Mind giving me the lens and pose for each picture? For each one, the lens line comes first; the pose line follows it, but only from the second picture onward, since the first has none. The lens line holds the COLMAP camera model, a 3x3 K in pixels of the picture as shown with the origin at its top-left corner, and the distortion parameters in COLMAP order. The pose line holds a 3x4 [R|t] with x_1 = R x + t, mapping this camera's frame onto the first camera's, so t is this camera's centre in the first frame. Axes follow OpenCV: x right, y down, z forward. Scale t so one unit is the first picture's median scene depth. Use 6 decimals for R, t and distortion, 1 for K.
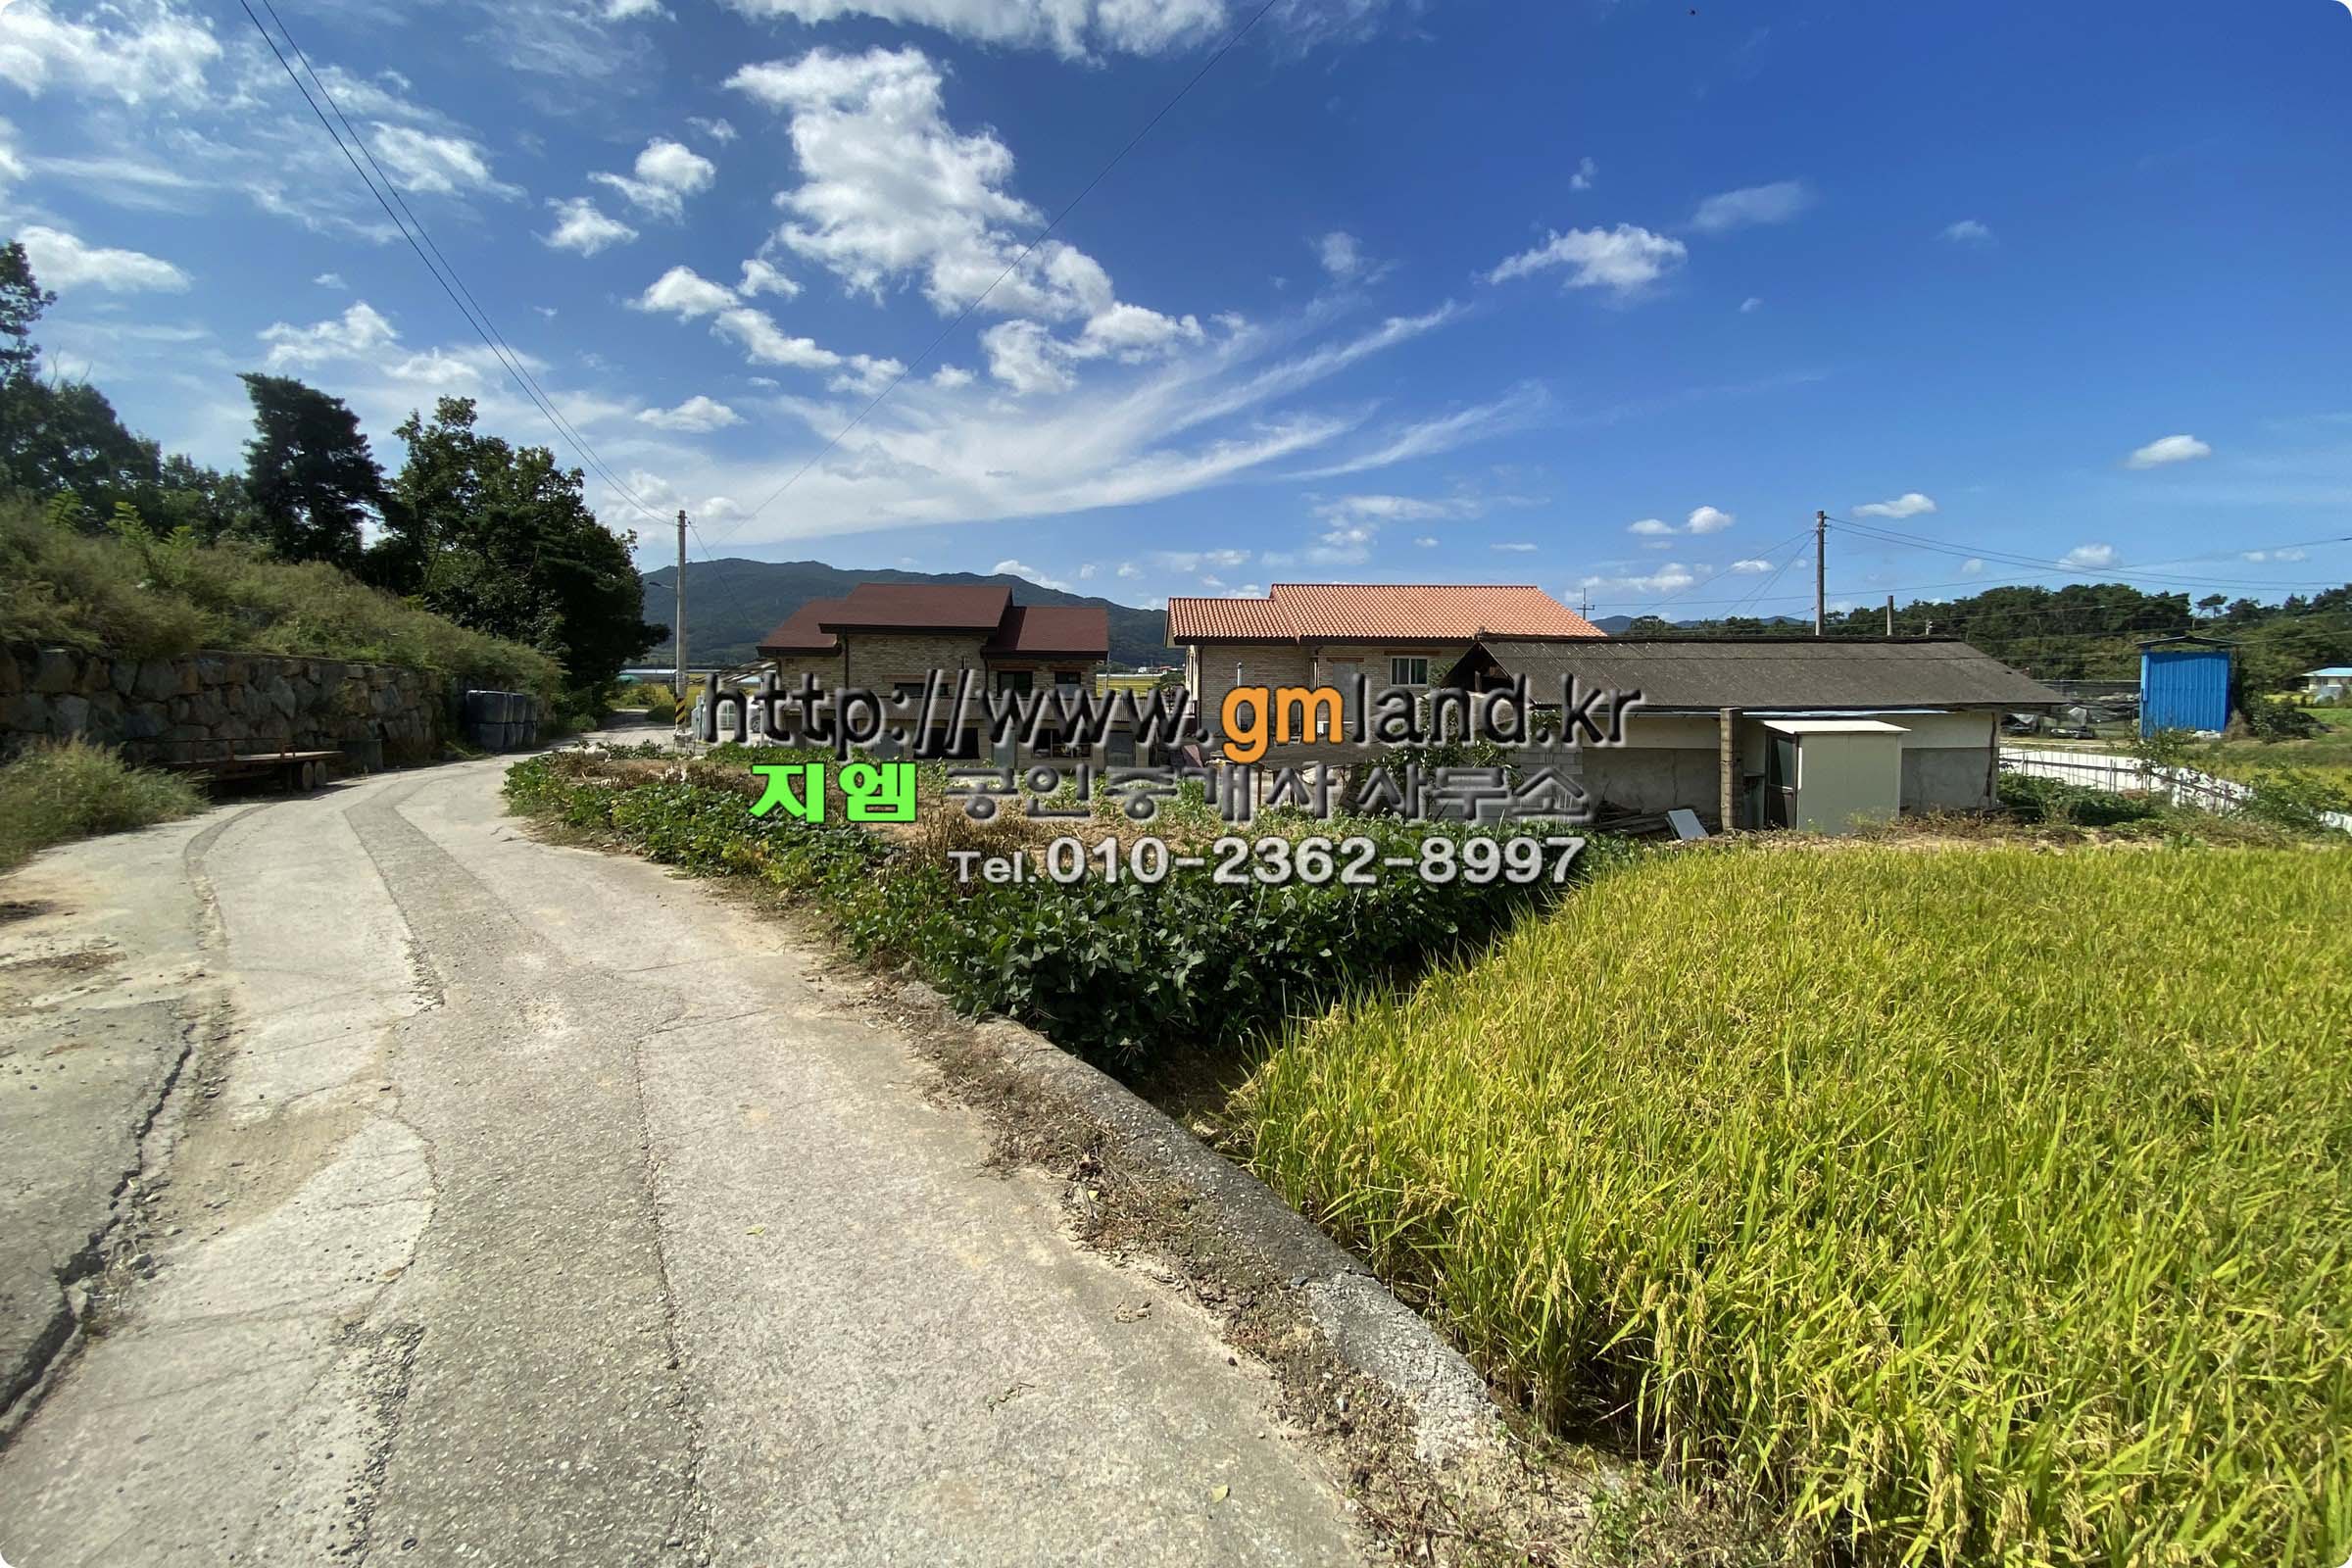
lens RADIAL K [[829.3, 0, 1195.5], [0, 829.3, 729.4], [0, 0, 1]] dist [-0.043133, -0.000300]
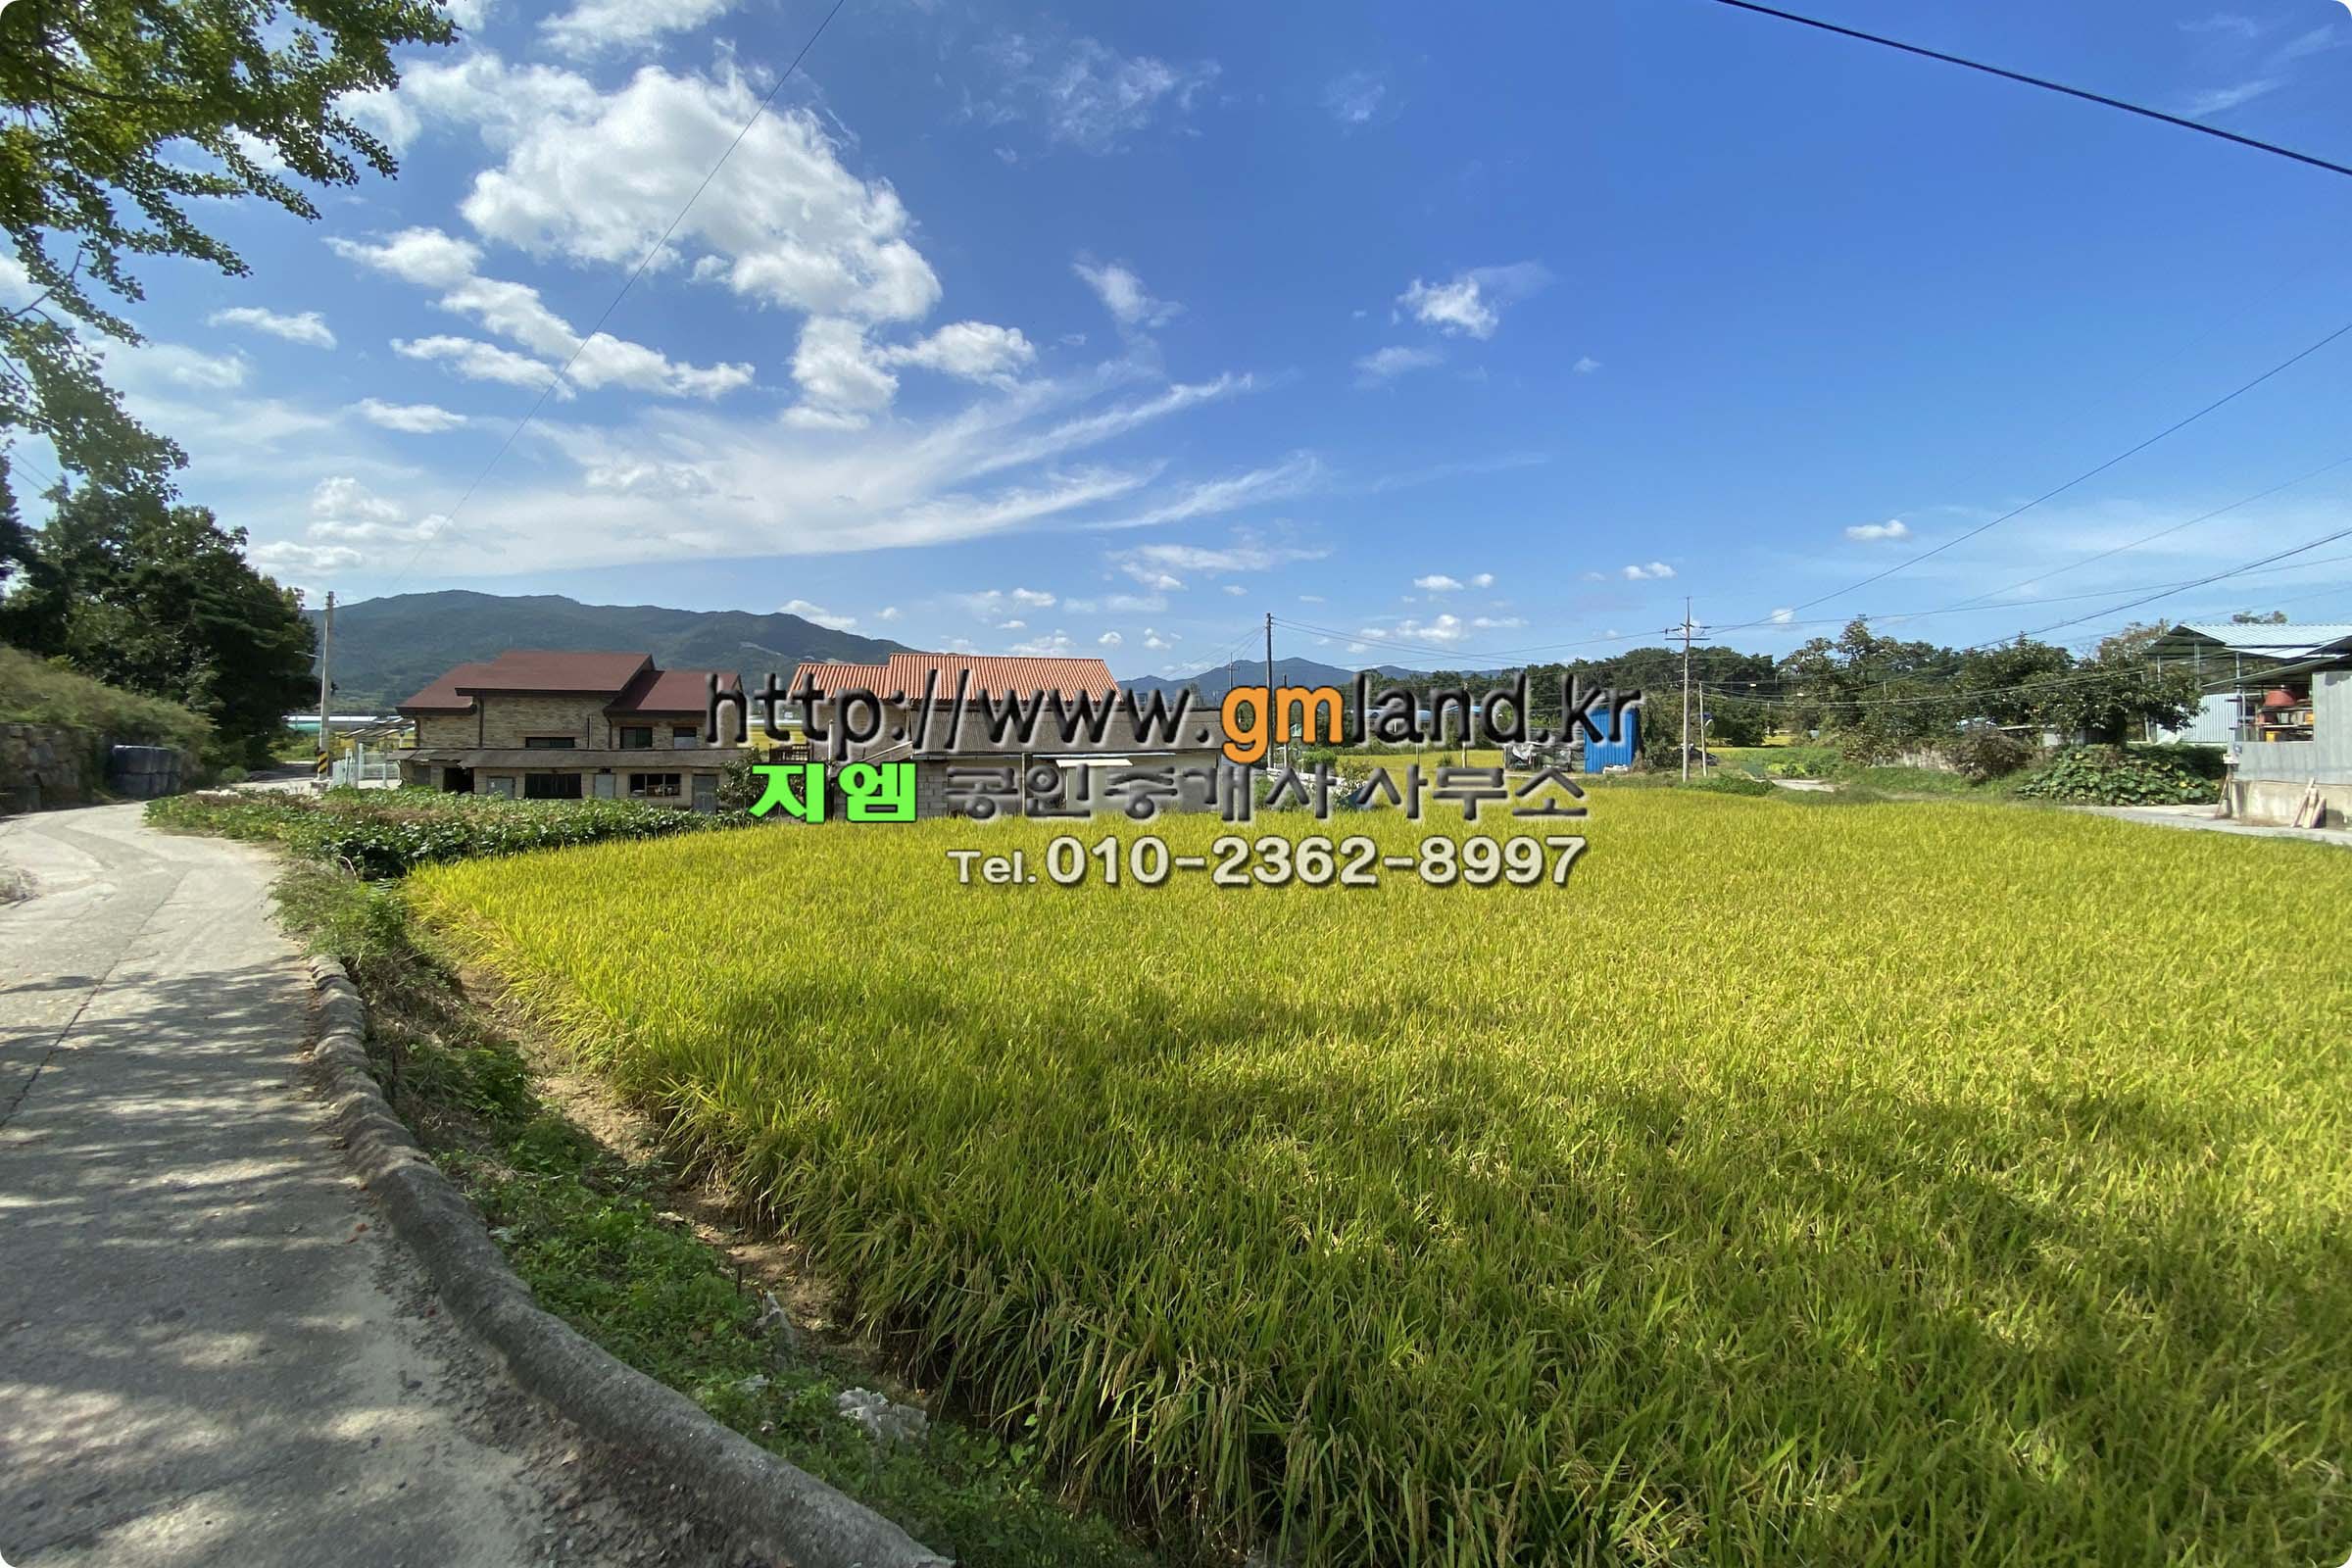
lens RADIAL K [[829.3, 0, 1195.5], [0, 829.3, 729.4], [0, 0, 1]] dist [-0.043133, -0.000300]
pose [[0.973639, -0.003095, 0.228074, 0.143554], [0.015336, 0.998534, -0.051918, 0.003715], [-0.227579, 0.054047, 0.972259, -0.165130]]
